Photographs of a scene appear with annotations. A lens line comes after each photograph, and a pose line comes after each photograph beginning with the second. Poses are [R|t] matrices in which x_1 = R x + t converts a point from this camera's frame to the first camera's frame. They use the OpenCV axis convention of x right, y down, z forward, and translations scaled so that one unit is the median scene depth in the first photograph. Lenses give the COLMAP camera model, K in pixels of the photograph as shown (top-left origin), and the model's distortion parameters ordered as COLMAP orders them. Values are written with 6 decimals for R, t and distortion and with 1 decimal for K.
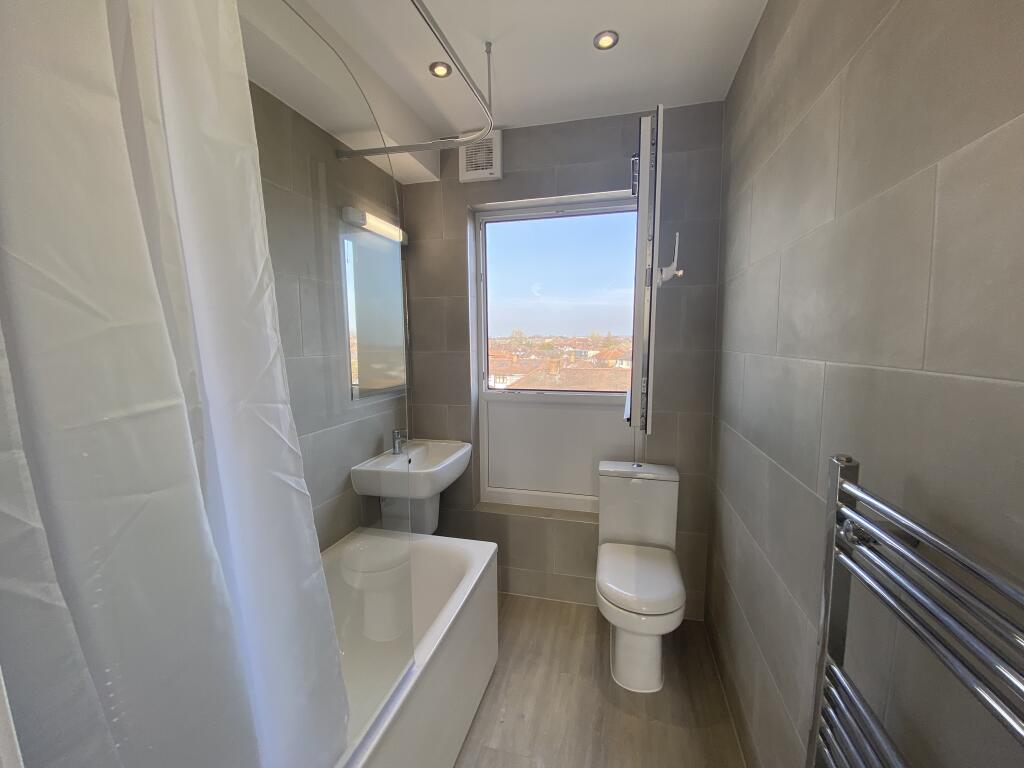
lens RADIAL K [[412.2, 0, 513.1], [0, 412.2, 392.8], [0, 0, 1]] dist [-0.010958, -0.006102]
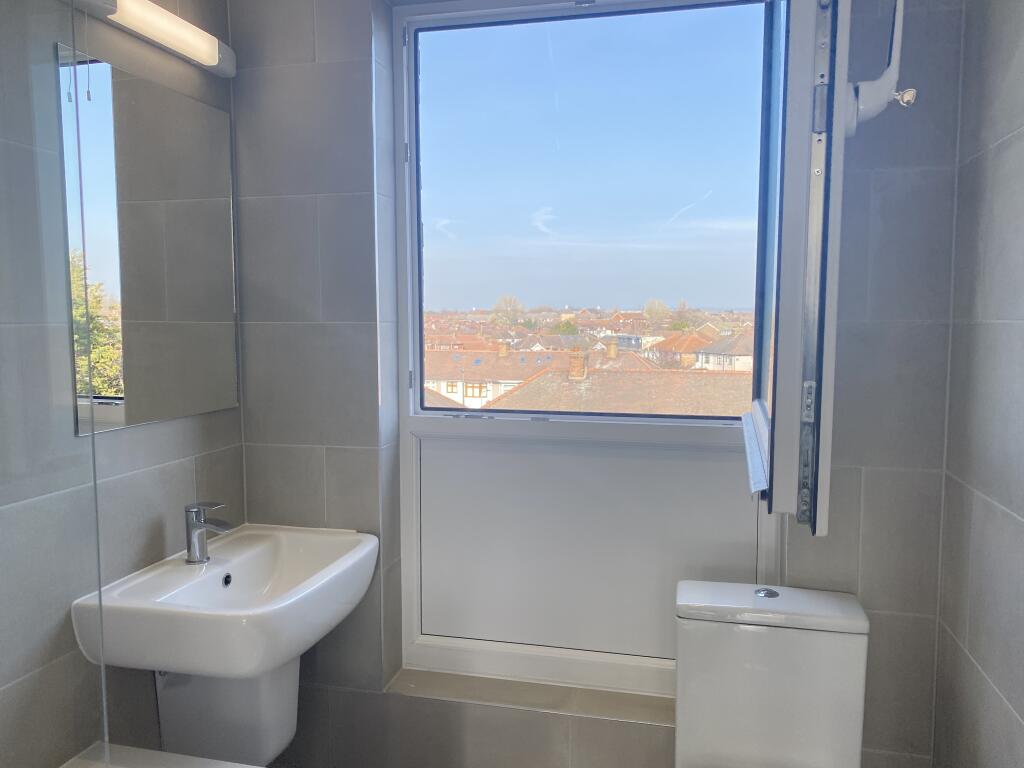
lens RADIAL K [[772.3, 0, 511.2], [0, 772.3, 382.2], [0, 0, 1]] dist [-0.027286, -0.003259]
pose [[0.999909, 0.006393, 0.011908, 0.027733], [-0.005869, 0.999034, -0.043540, -0.003101], [-0.012175, 0.043467, 0.998981, 0.200471]]
